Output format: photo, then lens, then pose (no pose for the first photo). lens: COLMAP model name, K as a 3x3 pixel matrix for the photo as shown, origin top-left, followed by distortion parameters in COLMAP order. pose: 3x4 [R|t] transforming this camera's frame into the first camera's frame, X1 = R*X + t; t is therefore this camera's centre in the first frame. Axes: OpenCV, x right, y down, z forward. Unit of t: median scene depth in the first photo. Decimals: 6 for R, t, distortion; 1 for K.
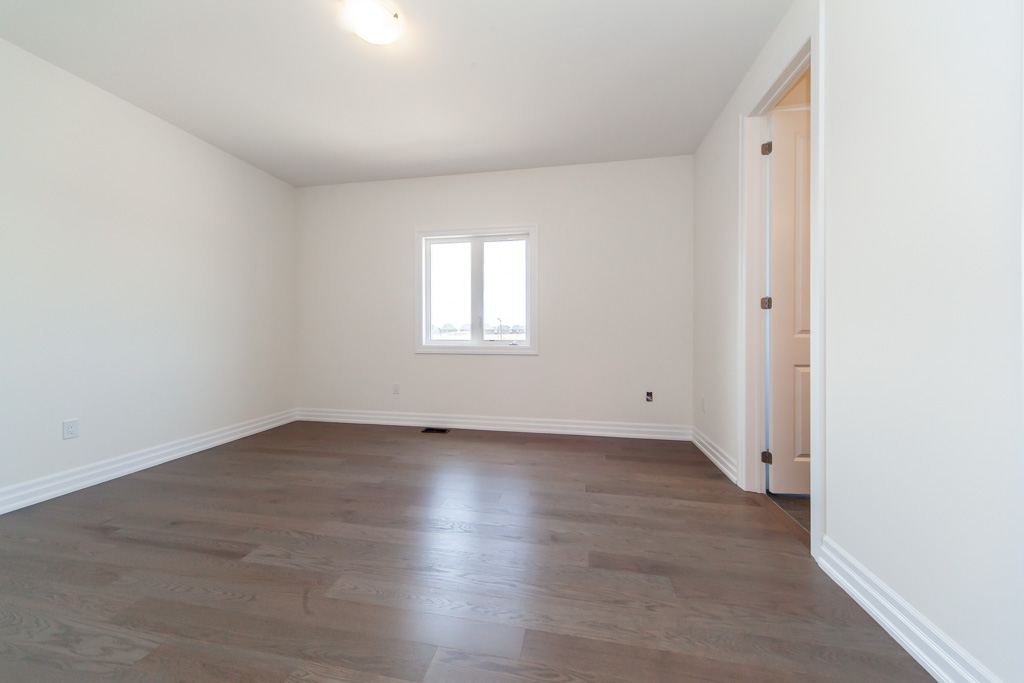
lens RADIAL K [[364.2, 0, 512.6], [0, 364.2, 336.1], [0, 0, 1]] dist [0.000874, -0.000164]
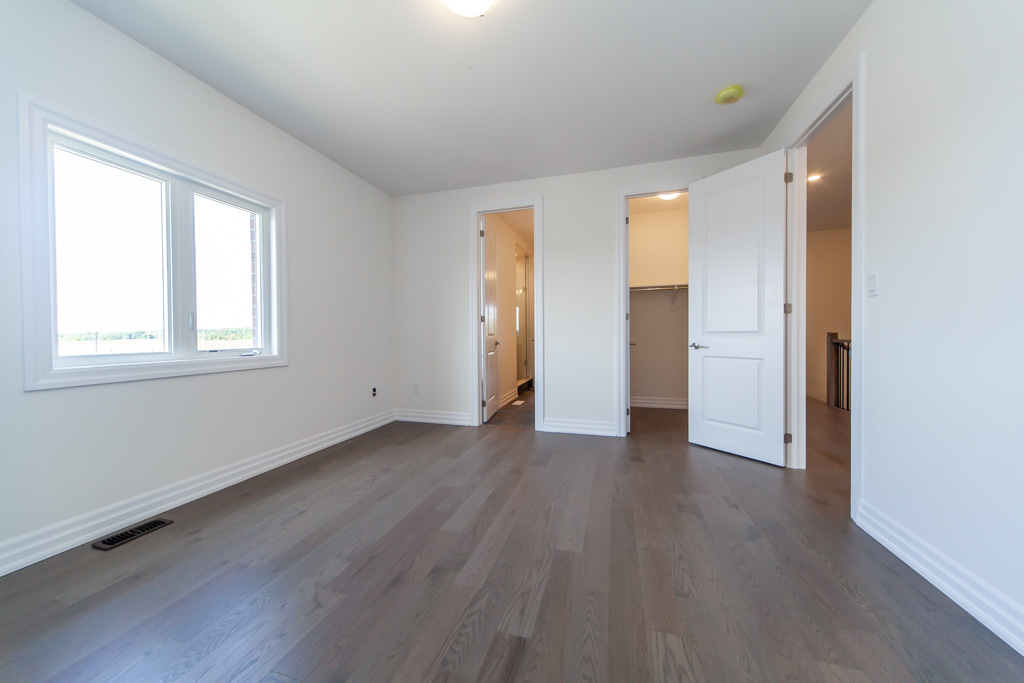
lens RADIAL K [[352.6, 0, 512.0], [0, 352.6, 341.5], [0, 0, 1]] dist [0.001463, 0.000098]
pose [[0.097432, -0.021856, 0.995002, -0.838355], [0.019084, 0.999616, 0.020089, -0.009932], [-0.995059, 0.017032, 0.097812, 0.544558]]
